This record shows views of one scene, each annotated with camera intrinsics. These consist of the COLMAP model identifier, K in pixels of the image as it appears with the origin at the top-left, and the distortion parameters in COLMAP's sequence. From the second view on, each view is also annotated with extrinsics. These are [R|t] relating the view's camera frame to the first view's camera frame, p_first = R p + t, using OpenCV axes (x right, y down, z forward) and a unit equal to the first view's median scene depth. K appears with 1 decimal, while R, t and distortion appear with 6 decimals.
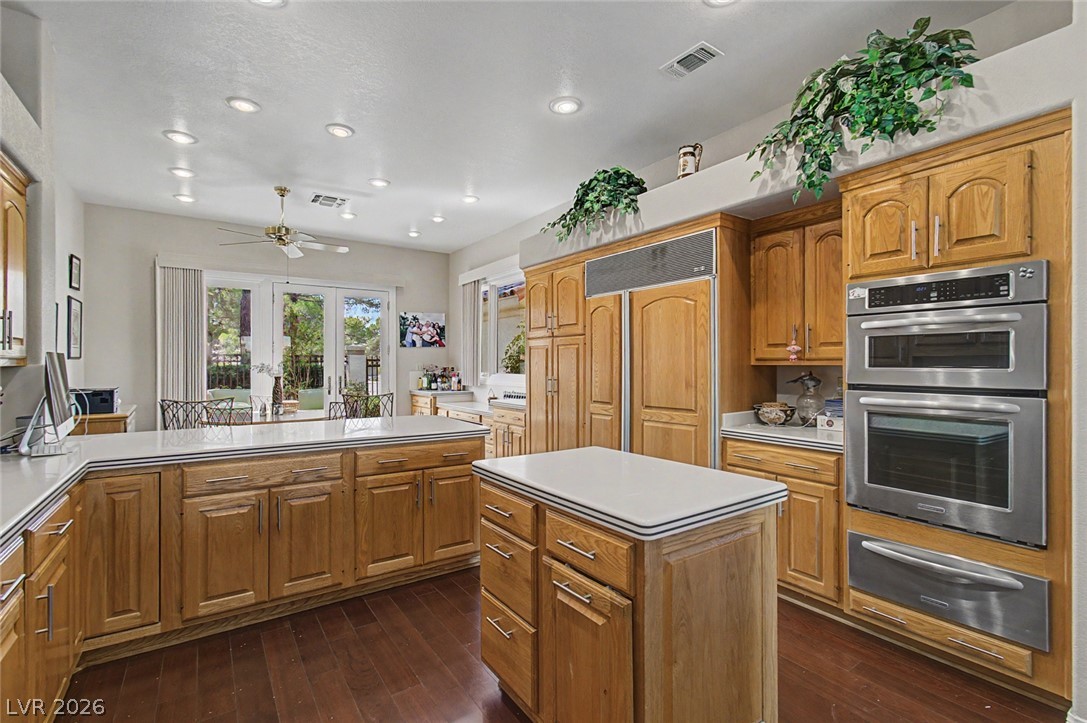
lens RADIAL K [[499.5, 0, 543.1], [0, 499.5, 369.1], [0, 0, 1]] dist [-0.000336, 0.001432]
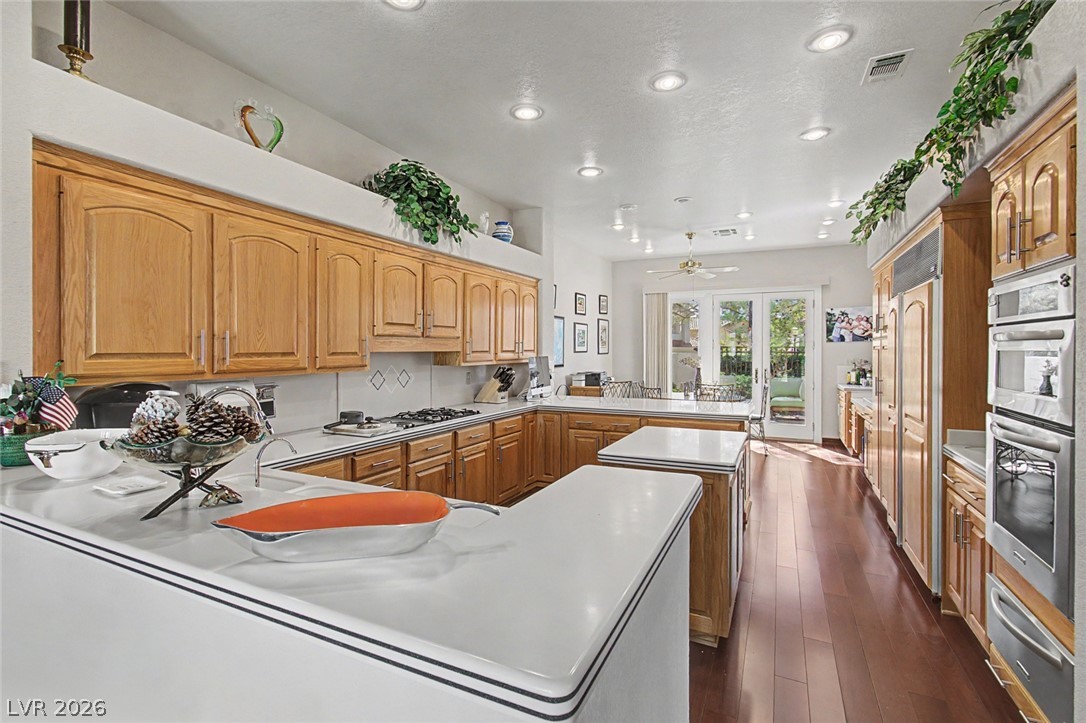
lens RADIAL K [[499.0, 0, 545.7], [0, 499.0, 353.3], [0, 0, 1]] dist [-0.000336, 0.001432]
pose [[0.503356, 0.006321, -0.864056, 0.322830], [-0.010825, 0.999941, 0.001009, -0.015623], [0.864011, 0.008846, 0.503394, -0.032978]]
